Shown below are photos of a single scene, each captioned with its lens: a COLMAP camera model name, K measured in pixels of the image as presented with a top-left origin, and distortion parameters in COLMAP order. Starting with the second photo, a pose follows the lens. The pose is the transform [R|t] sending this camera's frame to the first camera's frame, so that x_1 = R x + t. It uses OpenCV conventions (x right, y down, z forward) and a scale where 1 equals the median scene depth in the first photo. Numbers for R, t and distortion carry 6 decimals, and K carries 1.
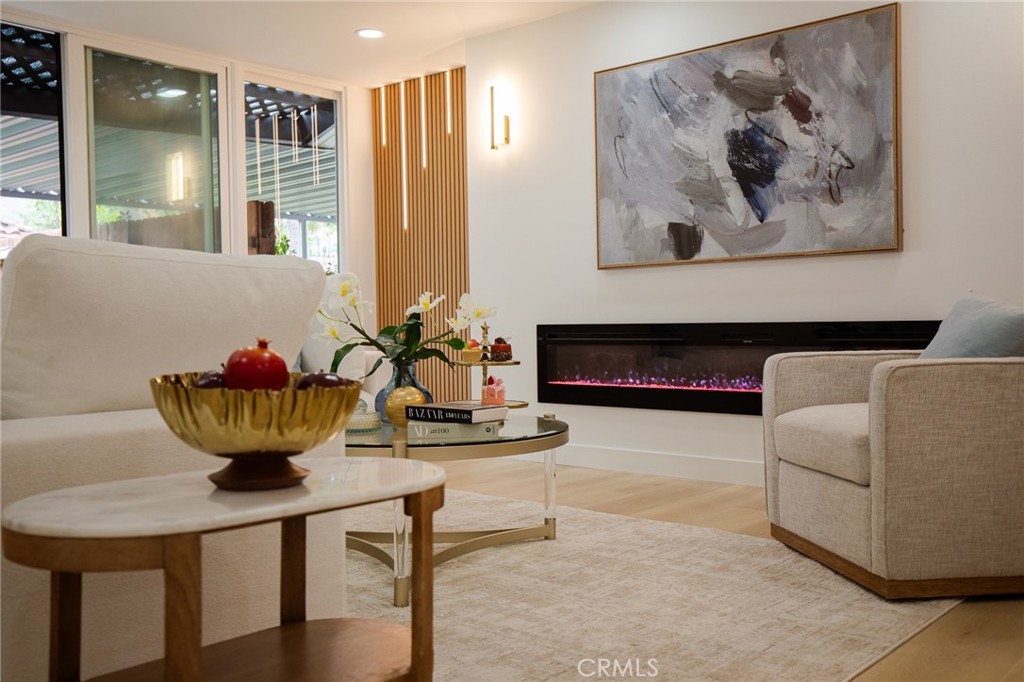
lens RADIAL K [[978.6, 0, 511.6], [0, 978.6, 335.1], [0, 0, 1]] dist [0.078094, 0.000000]
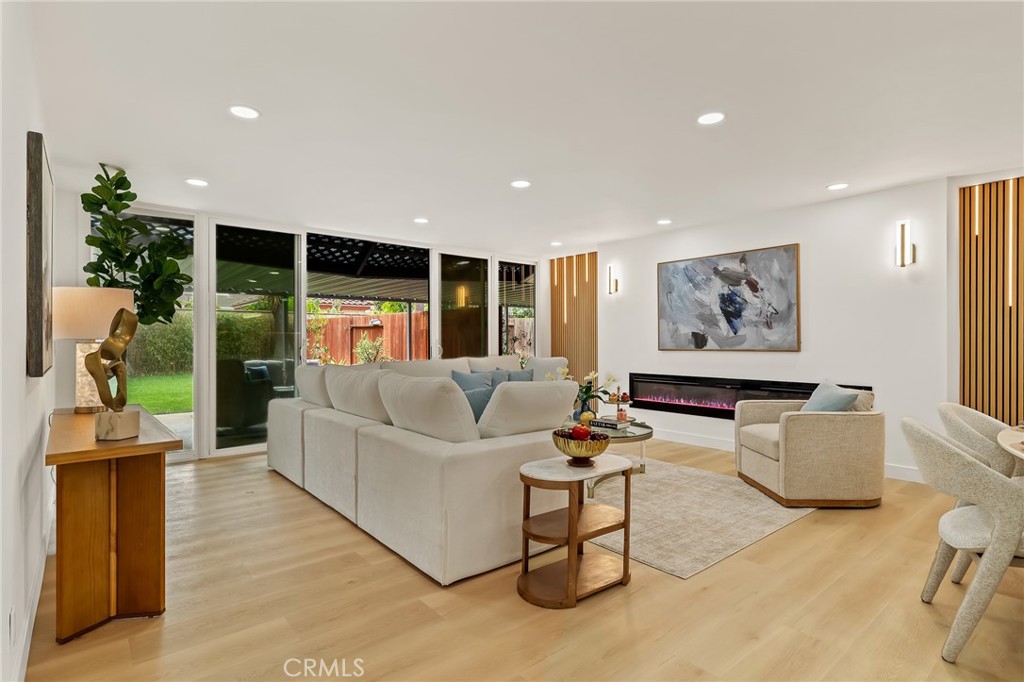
lens RADIAL K [[522.2, 0, 518.9], [0, 522.2, 343.1], [0, 0, 1]] dist [0.048151, 0.000418]
pose [[0.989742, 0.011577, -0.142399, -0.066635], [-0.012669, 0.999897, -0.006760, -0.082336], [0.142306, 0.008495, 0.989786, -0.272840]]
